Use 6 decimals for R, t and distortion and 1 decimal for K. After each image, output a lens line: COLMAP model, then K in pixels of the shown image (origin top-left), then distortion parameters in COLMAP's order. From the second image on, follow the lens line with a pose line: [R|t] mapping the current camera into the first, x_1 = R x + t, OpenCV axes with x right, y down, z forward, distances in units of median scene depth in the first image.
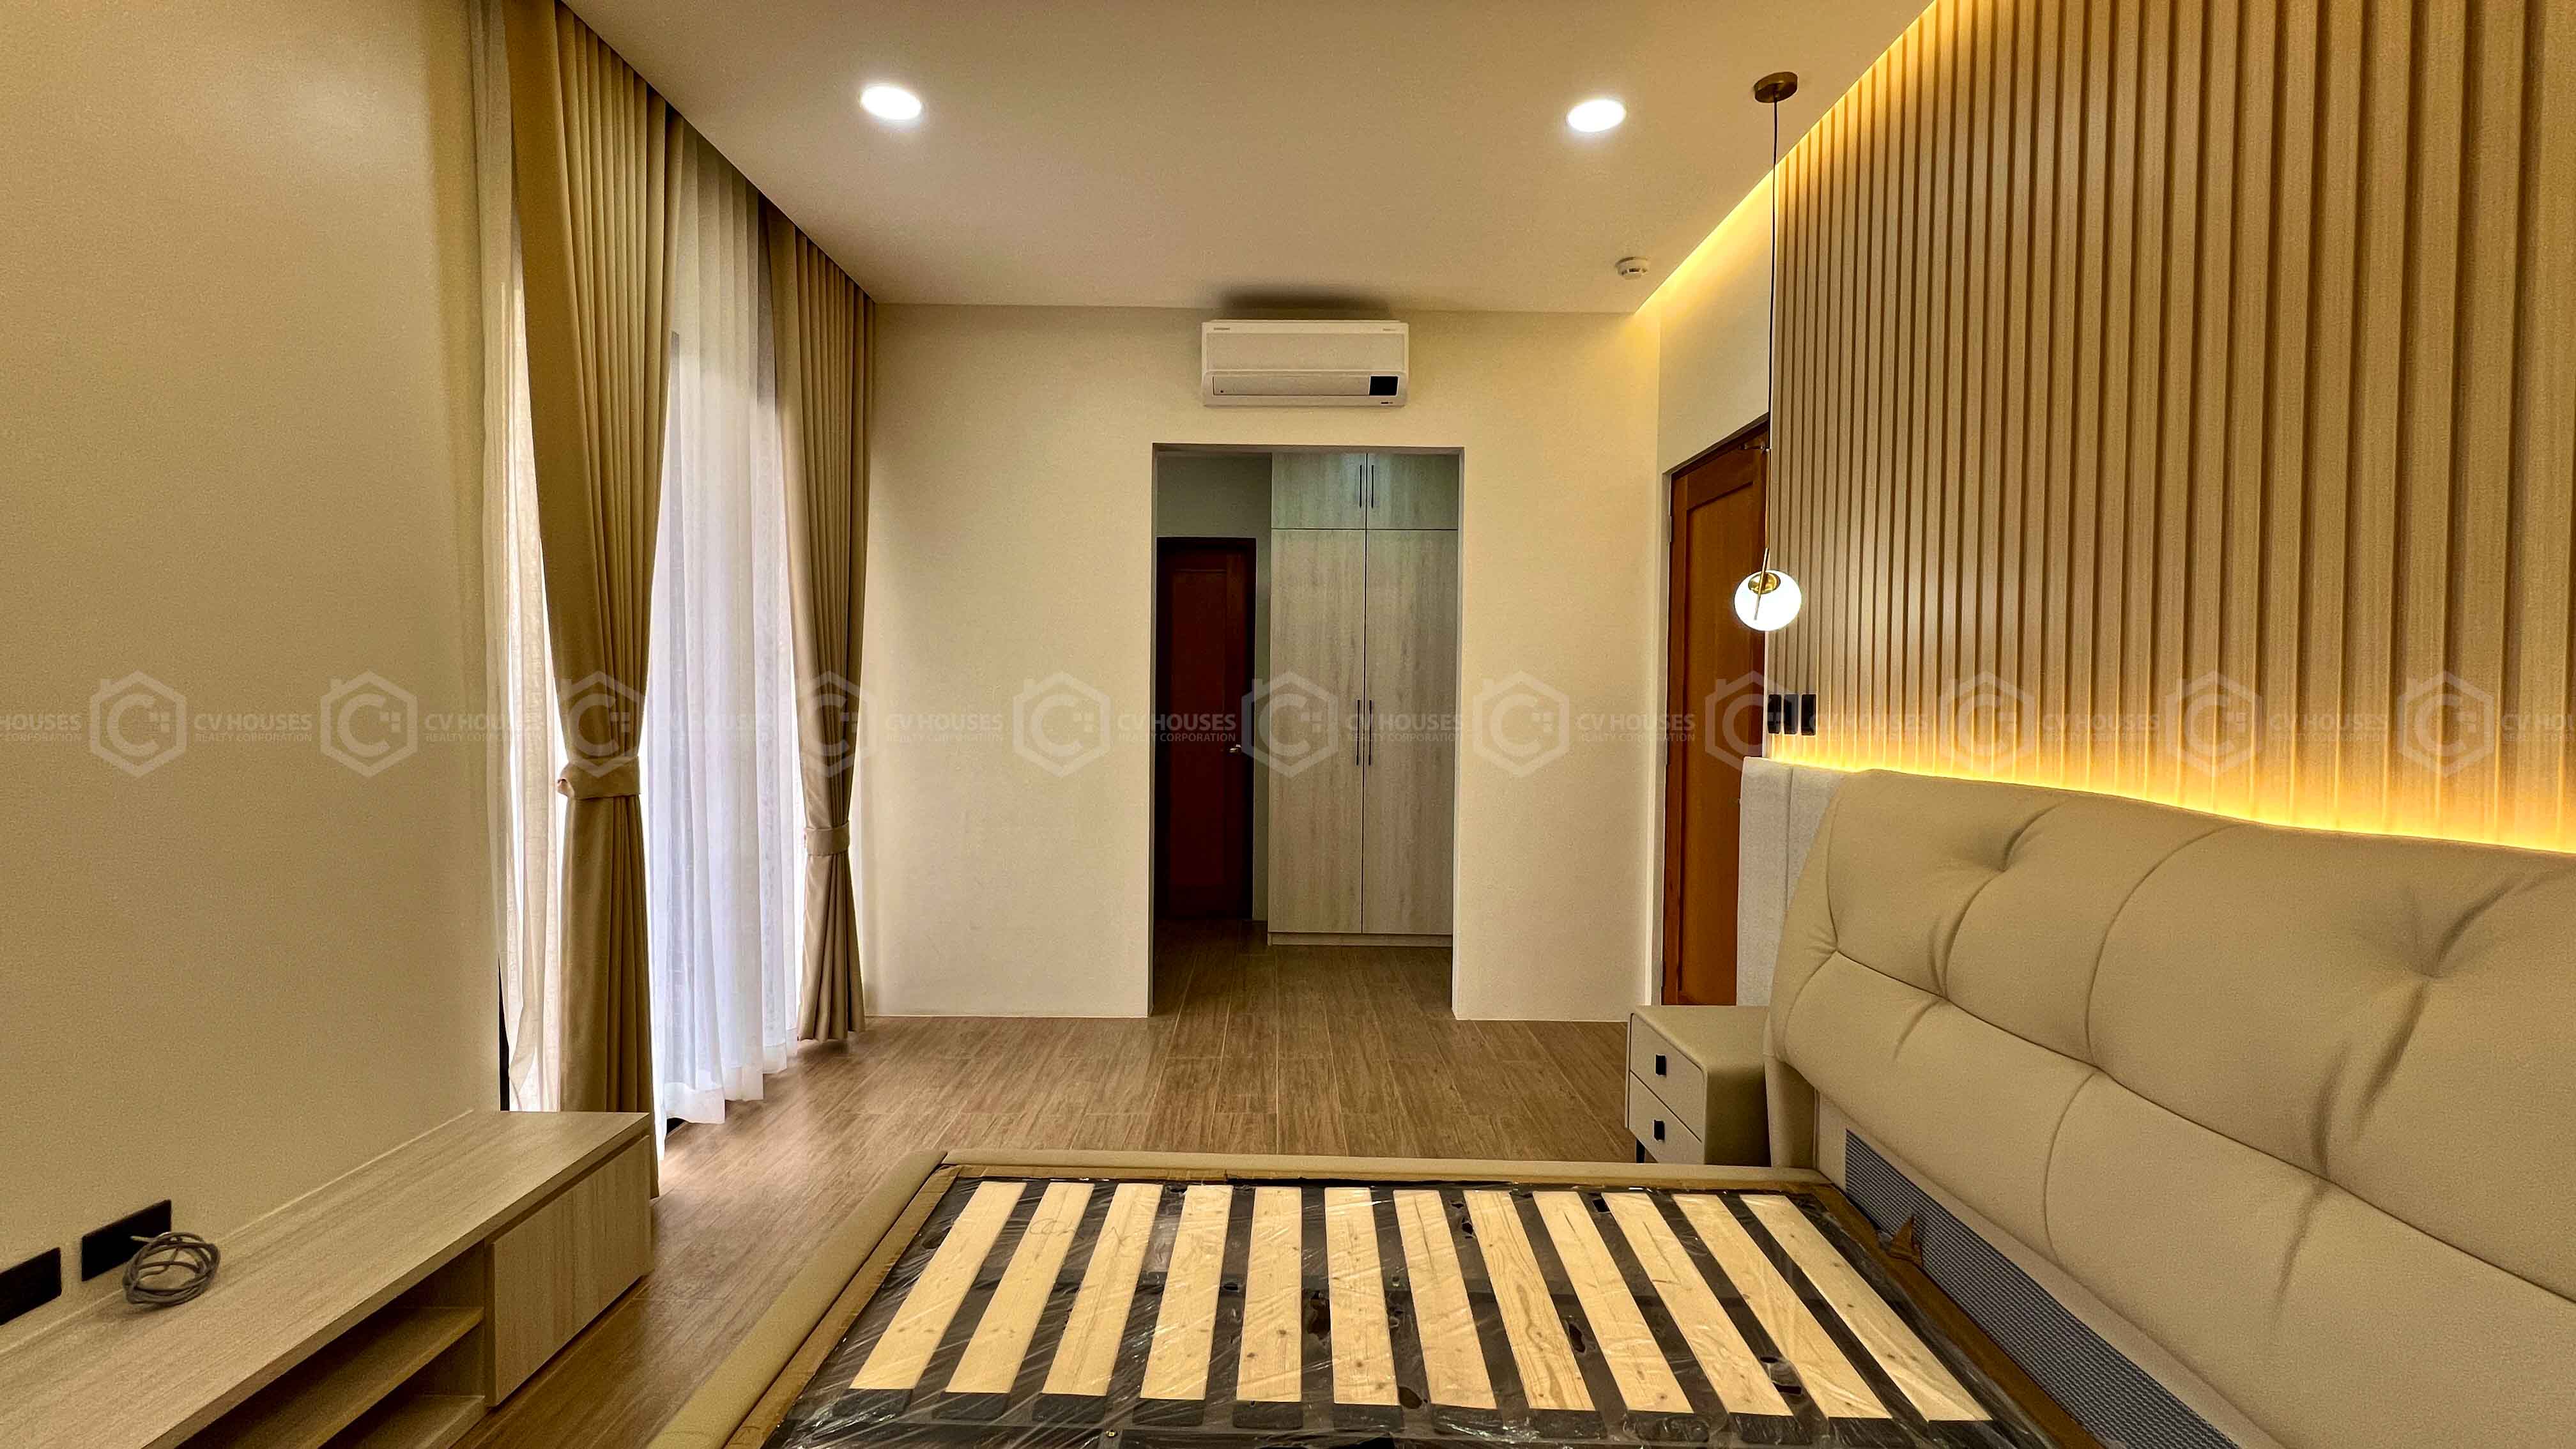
lens RADIAL K [[1030.5, 0, 1287.9], [0, 1030.5, 717.6], [0, 0, 1]] dist [-0.000355, -0.000024]
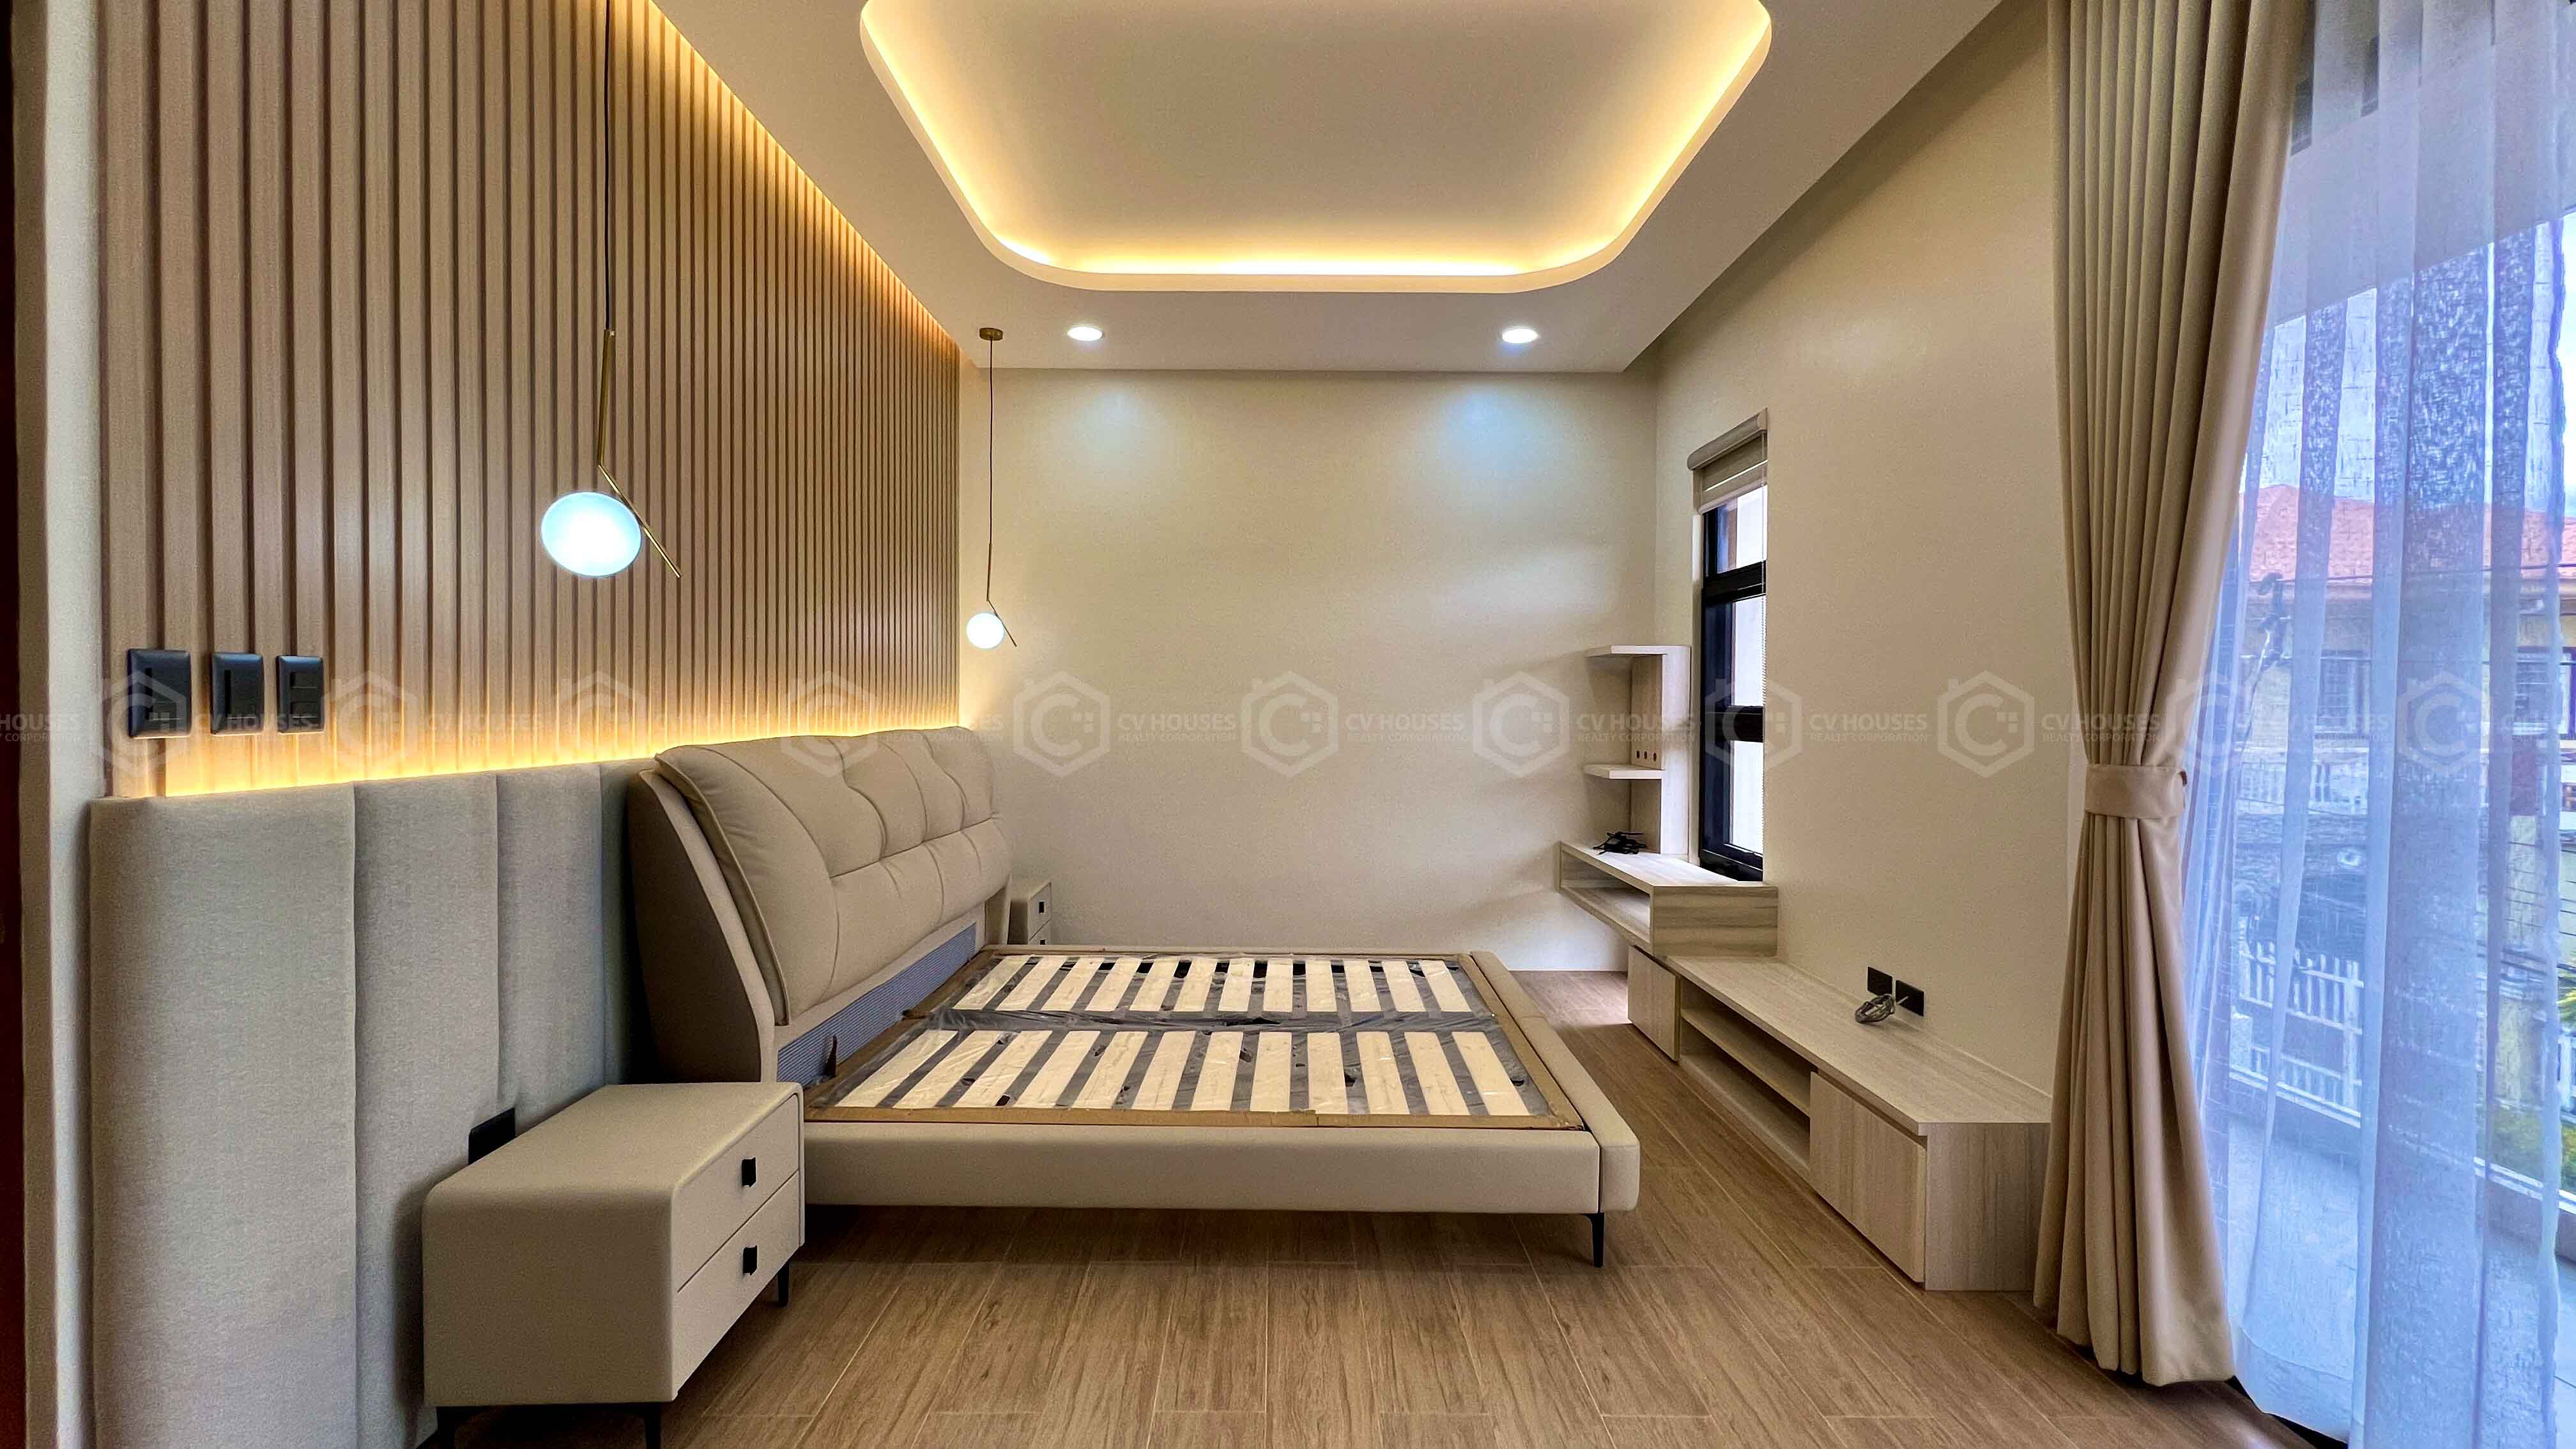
lens RADIAL K [[1034.8, 0, 1283.3], [0, 1034.8, 714.5], [0, 0, 1]] dist [-0.017914, -0.000064]
pose [[-0.999785, 0.001401, -0.020675, 0.001438], [0.000126, 0.998105, 0.061535, -0.069879], [0.020722, 0.061519, -0.997891, 2.194950]]
